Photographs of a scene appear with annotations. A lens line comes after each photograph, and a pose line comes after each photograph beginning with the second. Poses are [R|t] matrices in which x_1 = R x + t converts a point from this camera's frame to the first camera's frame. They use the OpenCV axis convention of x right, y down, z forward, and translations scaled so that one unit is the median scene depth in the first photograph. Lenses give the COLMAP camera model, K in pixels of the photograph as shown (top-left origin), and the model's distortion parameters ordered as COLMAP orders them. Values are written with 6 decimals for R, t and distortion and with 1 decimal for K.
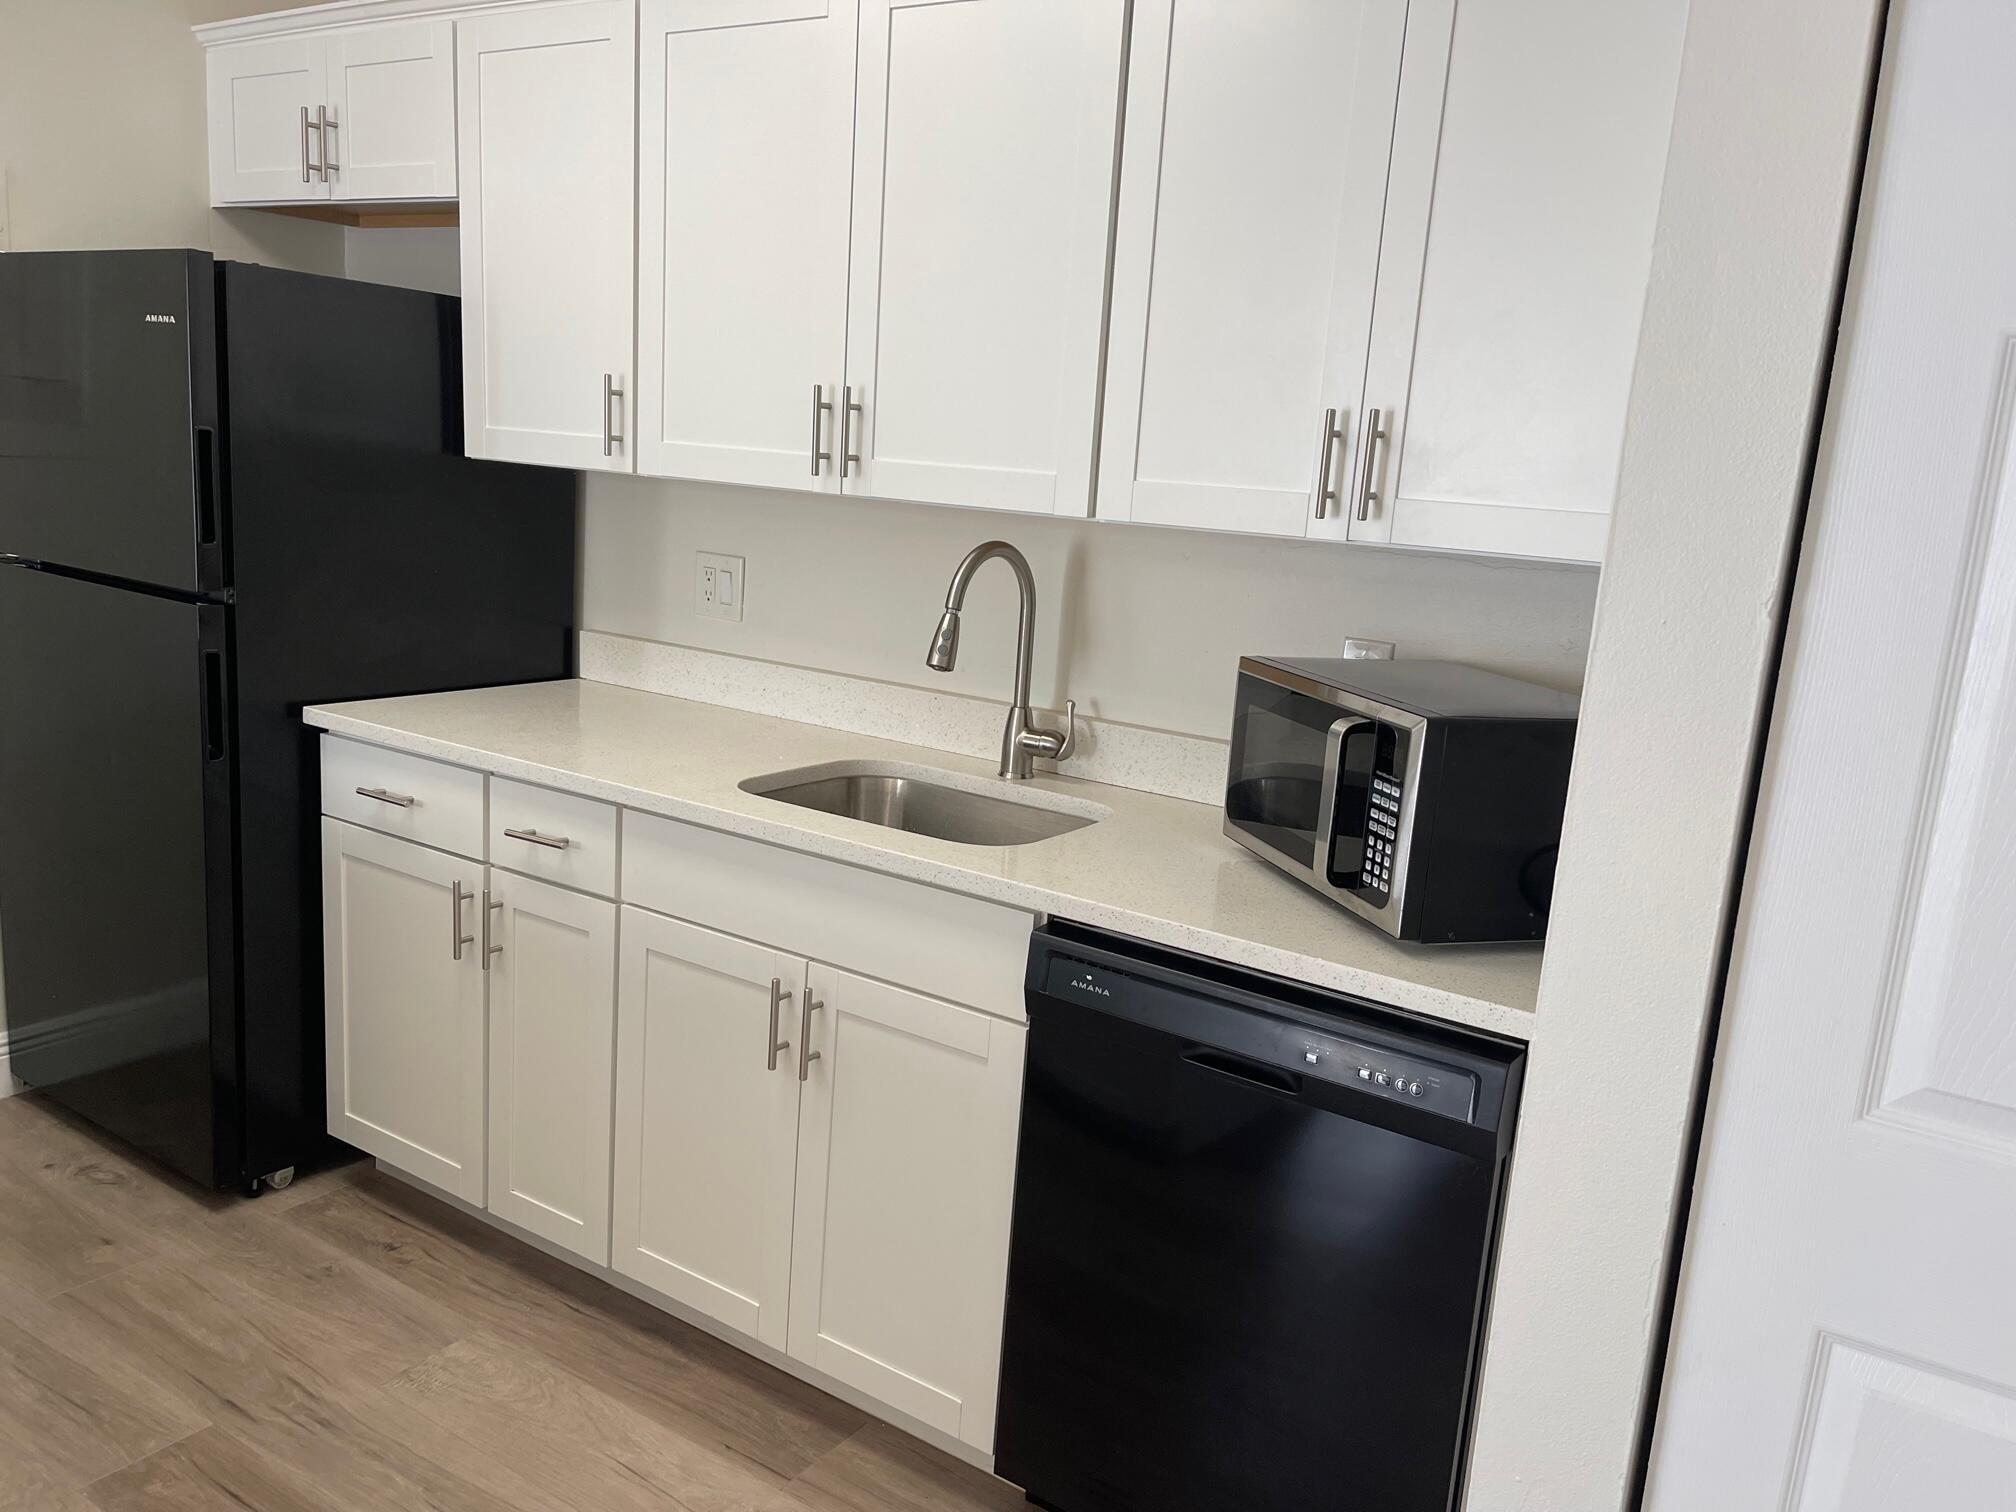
lens RADIAL K [[1537.9, 0, 1012.9], [0, 1537.9, 760.1], [0, 0, 1]] dist [0.073373, -0.082443]
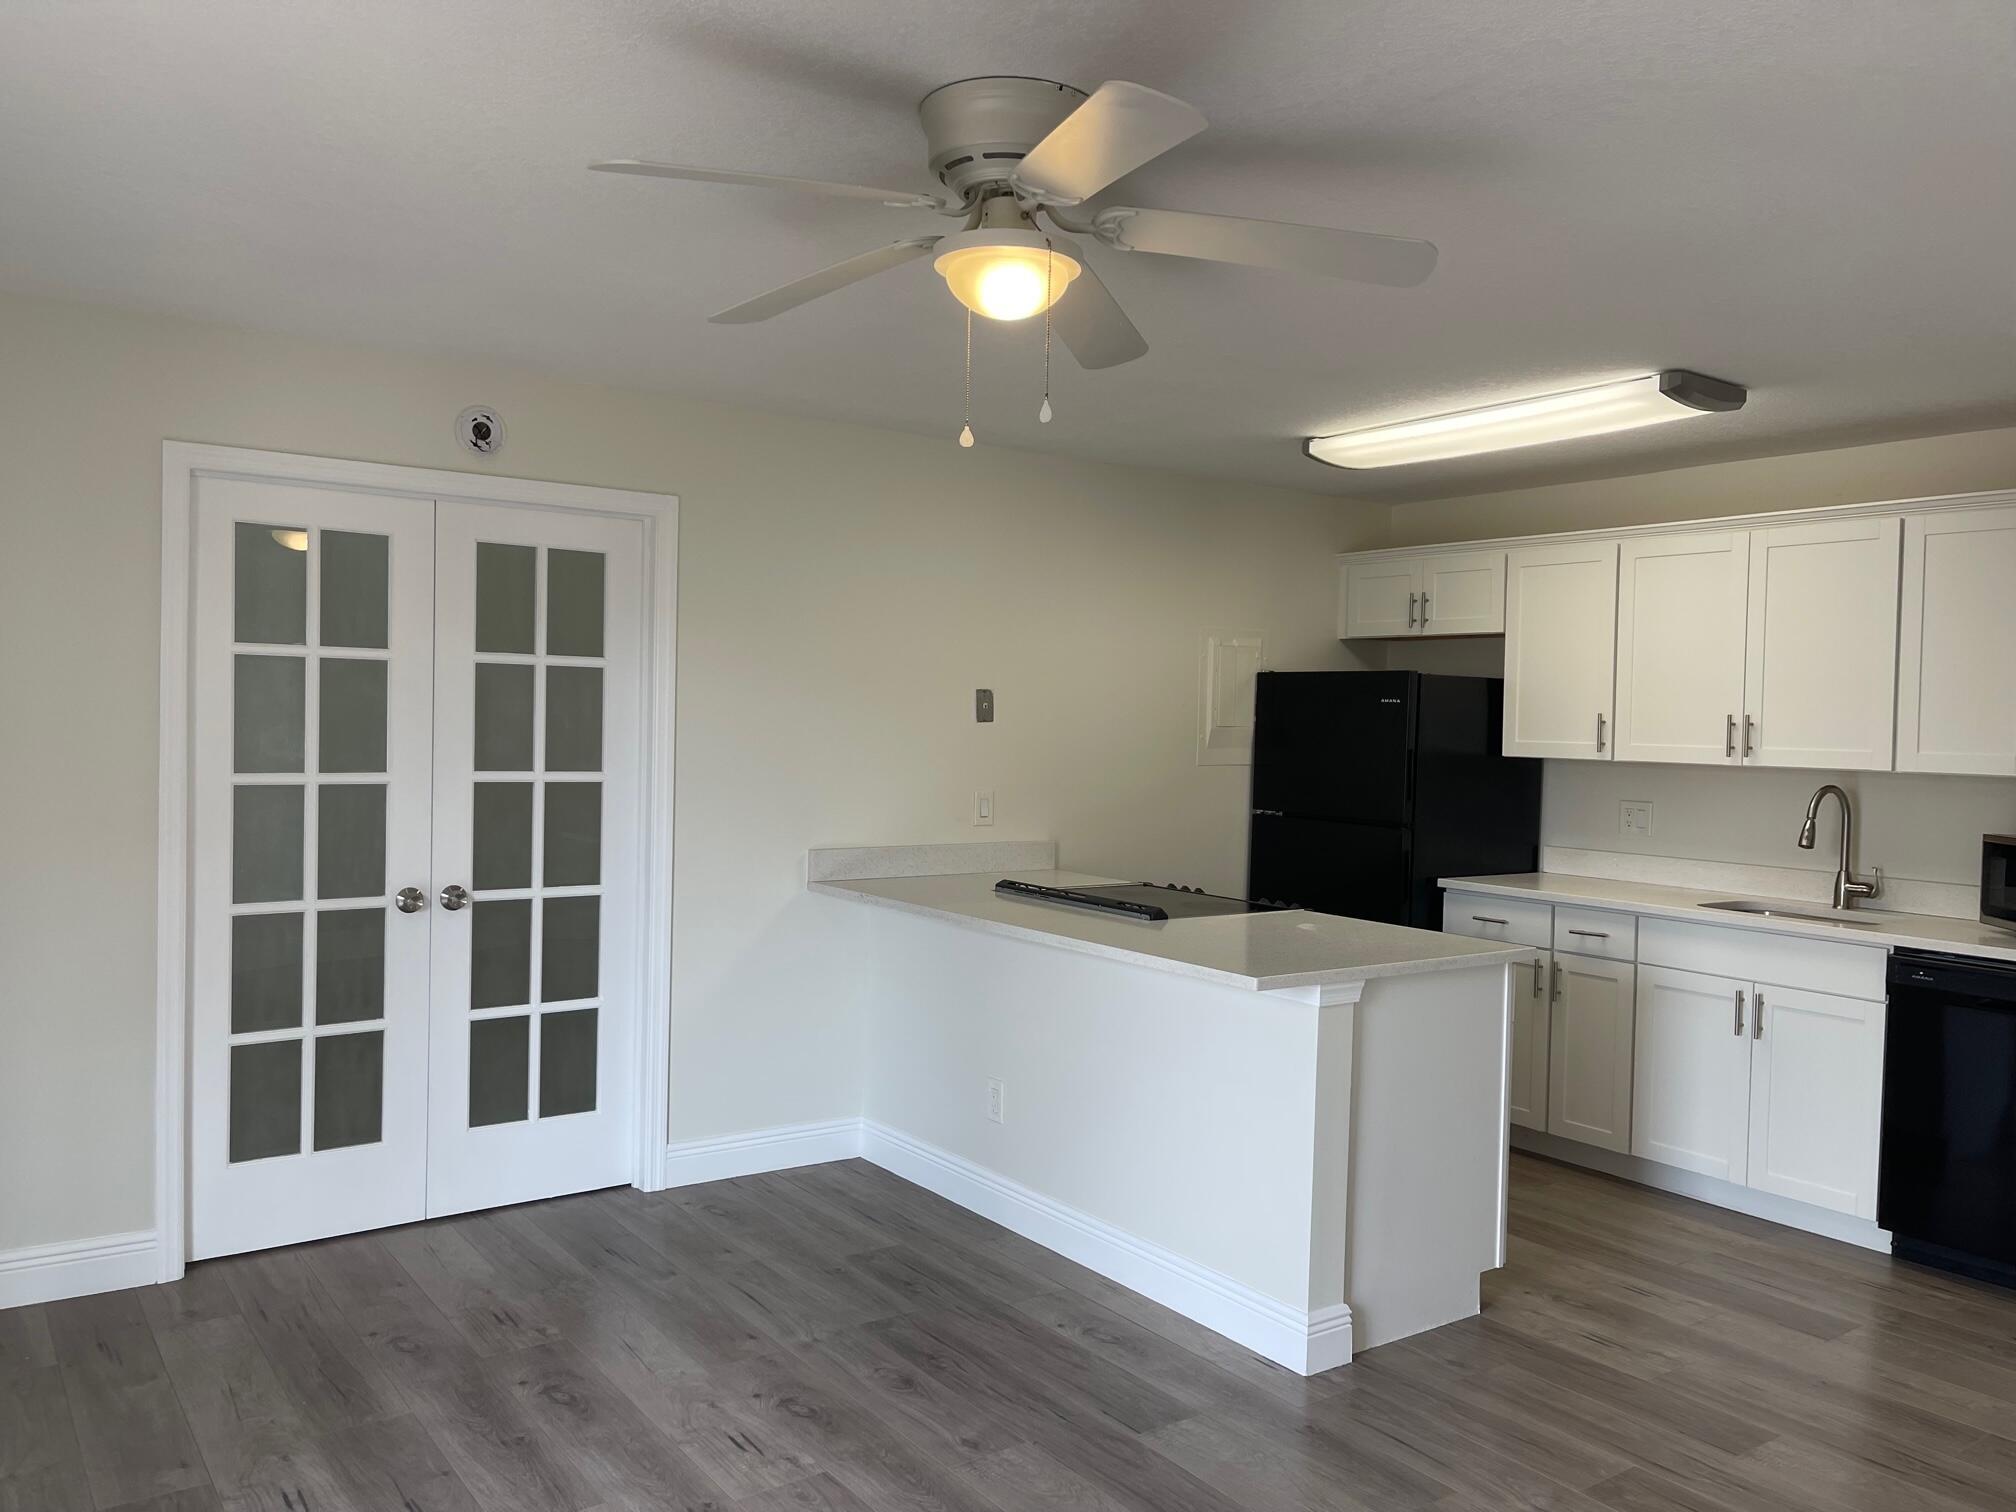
lens RADIAL K [[1537.9, 0, 992.8], [0, 1537.9, 757.5], [0, 0, 1]] dist [0.073373, -0.082443]
pose [[0.932822, -0.038592, -0.358266, -0.293311], [-0.029359, 0.982803, -0.182310, 0.219796], [0.359140, 0.180581, 0.915647, -1.231970]]
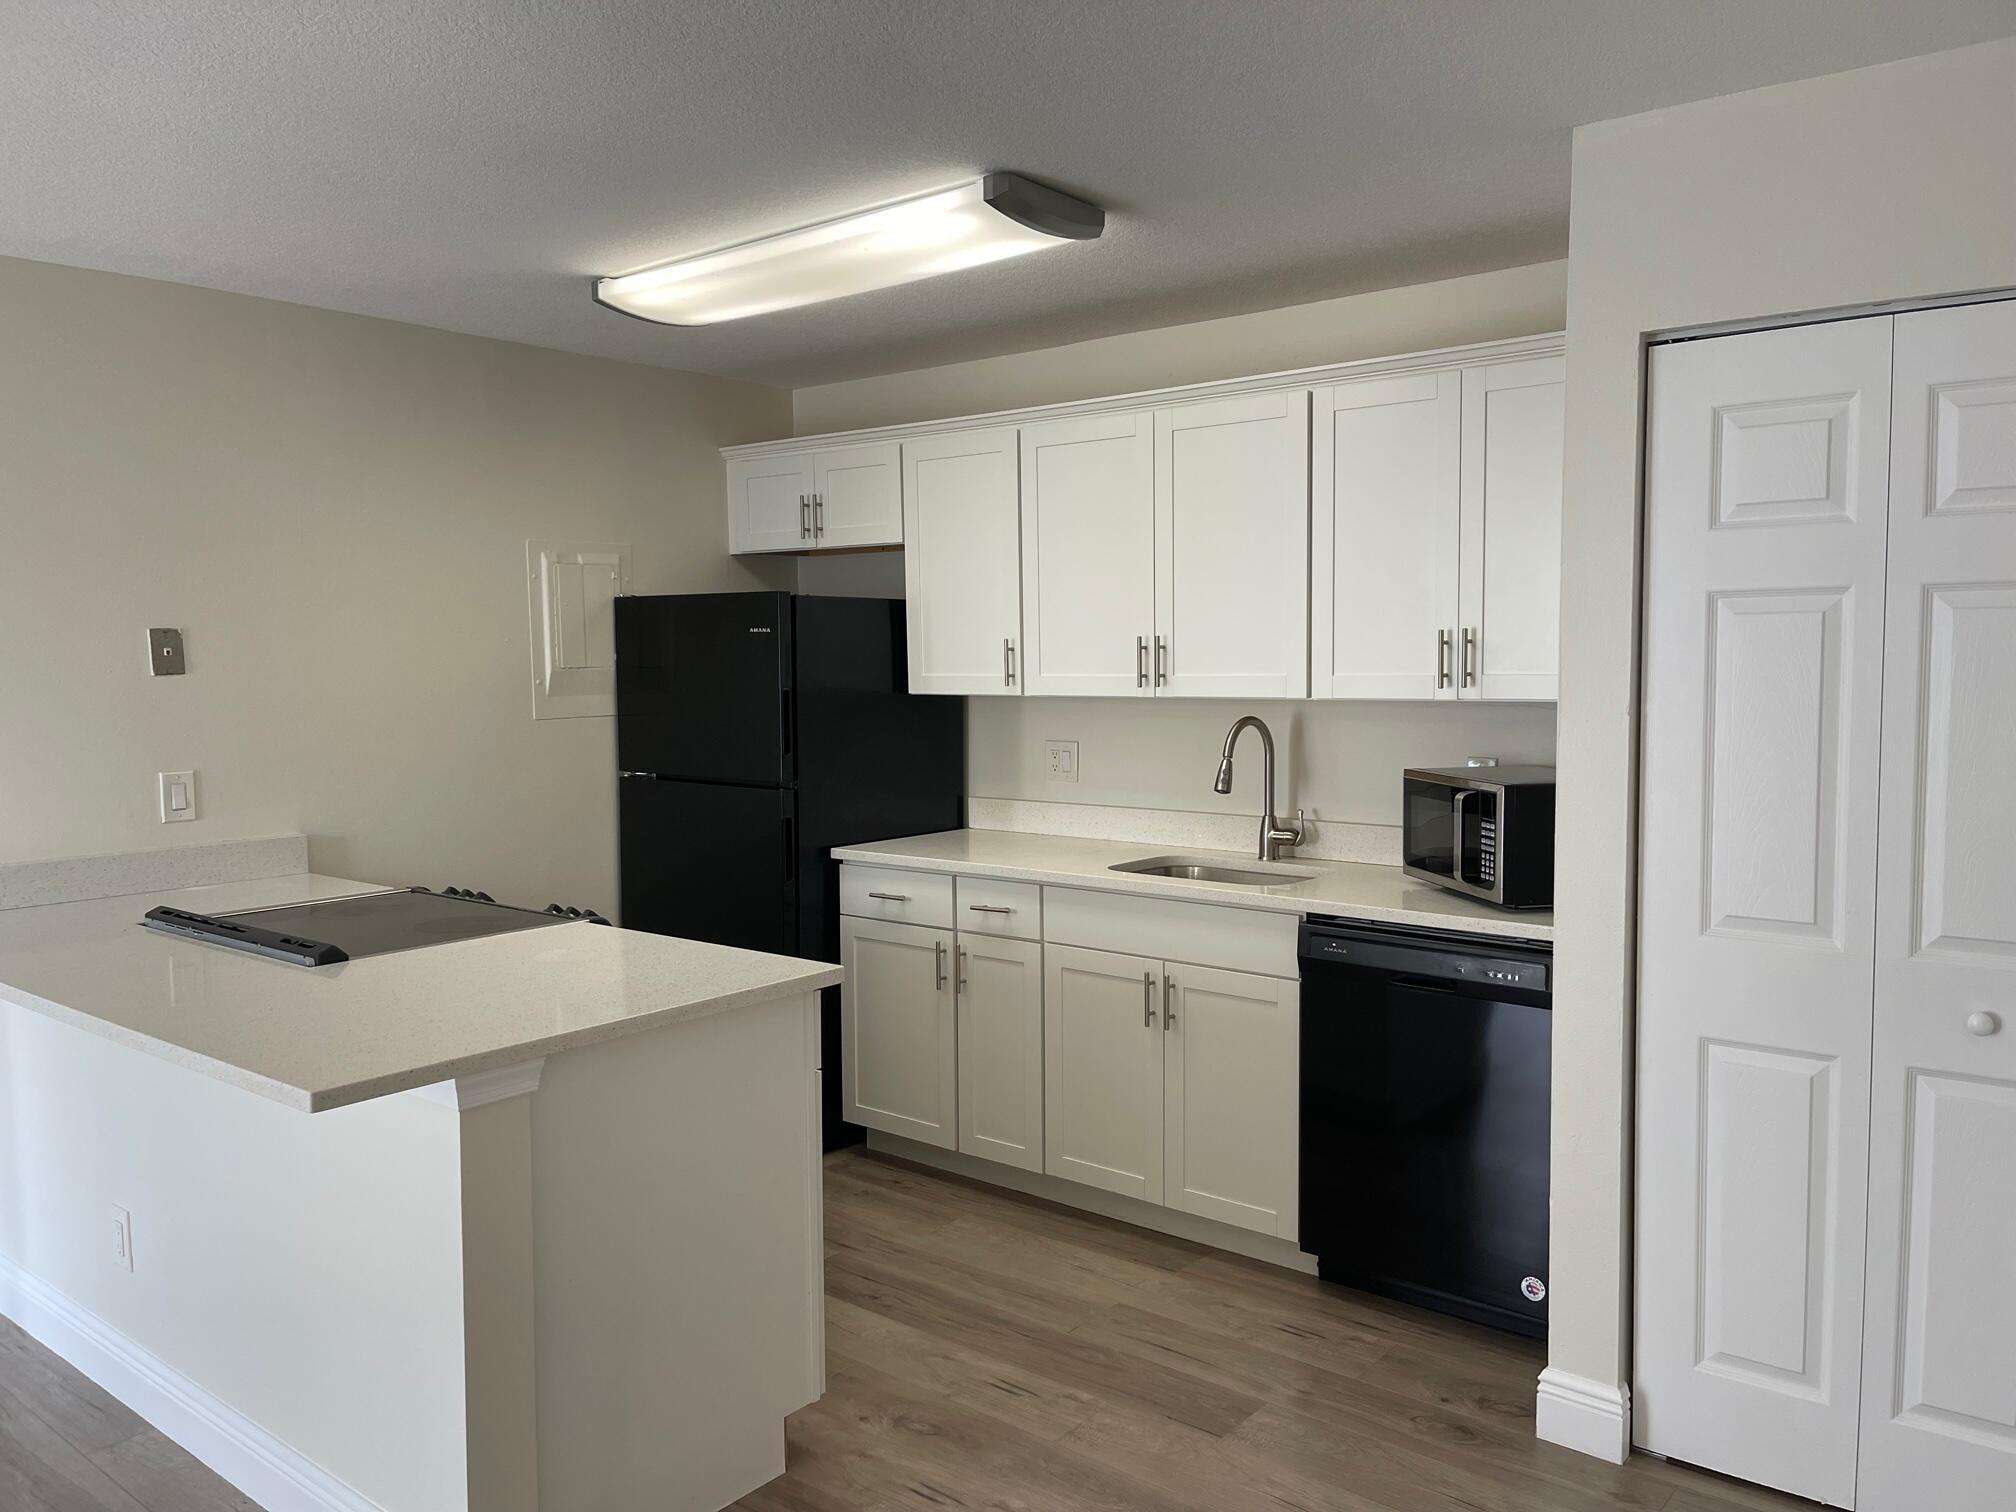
lens RADIAL K [[1537.9, 0, 994.6], [0, 1537.9, 762.3], [0, 0, 1]] dist [0.073373, -0.082443]
pose [[0.990708, -0.071548, -0.115662, -0.093903], [0.056159, 0.989761, -0.131222, 0.111611], [0.123866, 0.123507, 0.984583, -0.678940]]
